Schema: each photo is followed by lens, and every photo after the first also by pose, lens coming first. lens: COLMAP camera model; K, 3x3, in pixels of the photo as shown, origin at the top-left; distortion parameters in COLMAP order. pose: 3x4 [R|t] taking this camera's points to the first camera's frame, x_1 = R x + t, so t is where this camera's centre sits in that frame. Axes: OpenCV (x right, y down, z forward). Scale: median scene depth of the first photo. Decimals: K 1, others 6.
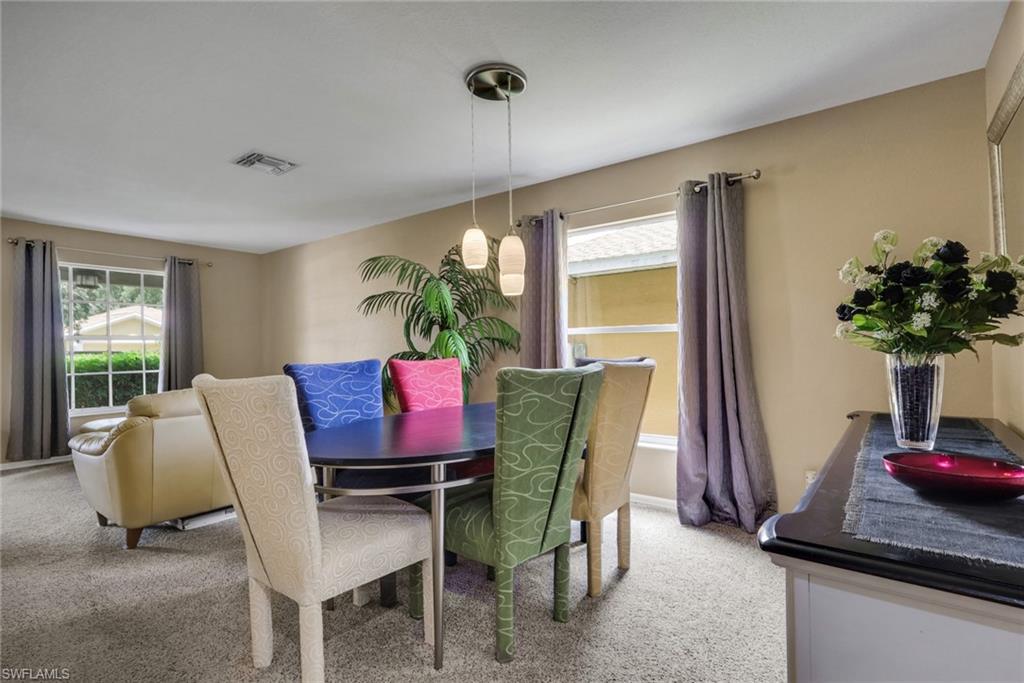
lens RADIAL K [[498.1, 0, 512.0], [0, 498.1, 341.5], [0, 0, 1]] dist [-0.002068, 0.000144]
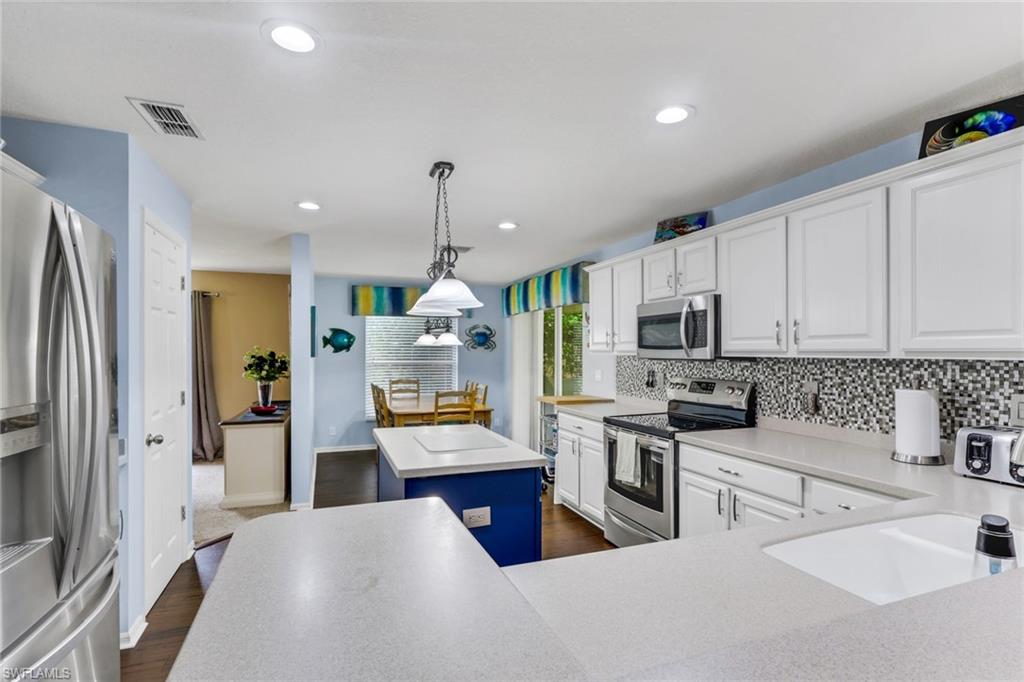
lens RADIAL K [[497.3, 0, 510.3], [0, 497.3, 356.8], [0, 0, 1]] dist [-0.001156, 0.000074]
pose [[0.538444, 0.008386, 0.842619, -1.020598], [-0.022643, 0.999733, 0.004519, -0.169701], [-0.842357, -0.021513, 0.538491, -1.971482]]
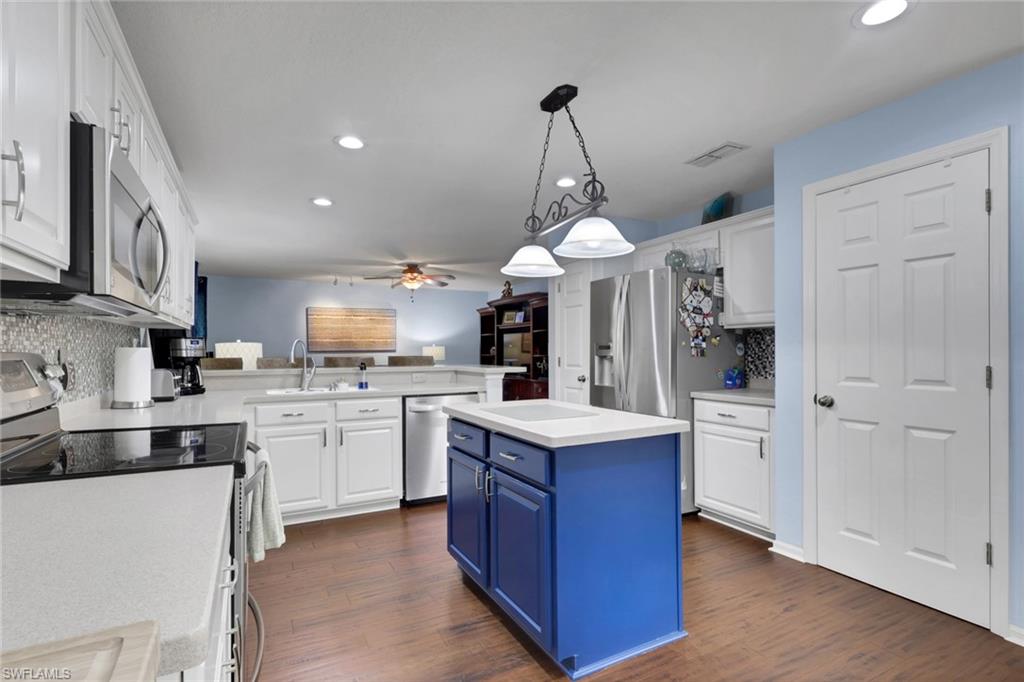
lens RADIAL K [[494.0, 0, 515.7], [0, 494.0, 352.7], [0, 0, 1]] dist [-0.002165, -0.000295]
pose [[-0.416944, 0.022745, -0.908647, 1.338919], [0.024069, 0.999613, 0.013977, -0.088314], [0.908613, -0.016043, -0.417330, -0.563893]]
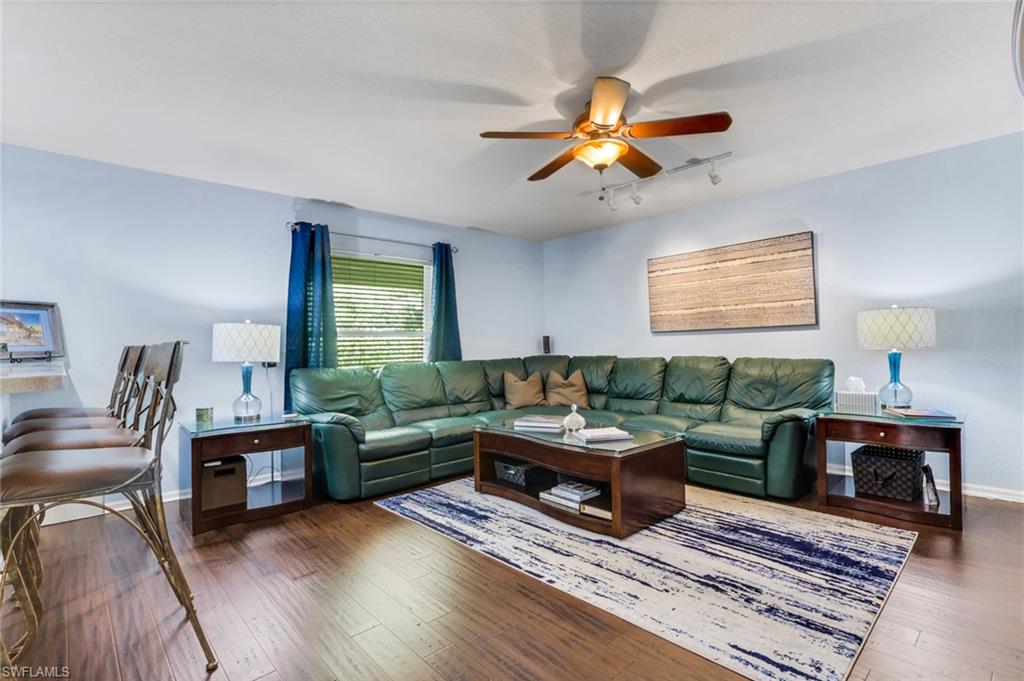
lens RADIAL K [[484.6, 0, 512.0], [0, 484.6, 340.5], [0, 0, 1]] dist [-0.003253, -0.000205]
pose [[-0.982699, 0.038464, 0.181172, -1.757507], [0.034574, 0.999100, -0.024585, 0.003607], [-0.181954, -0.017896, -0.983144, -1.399767]]
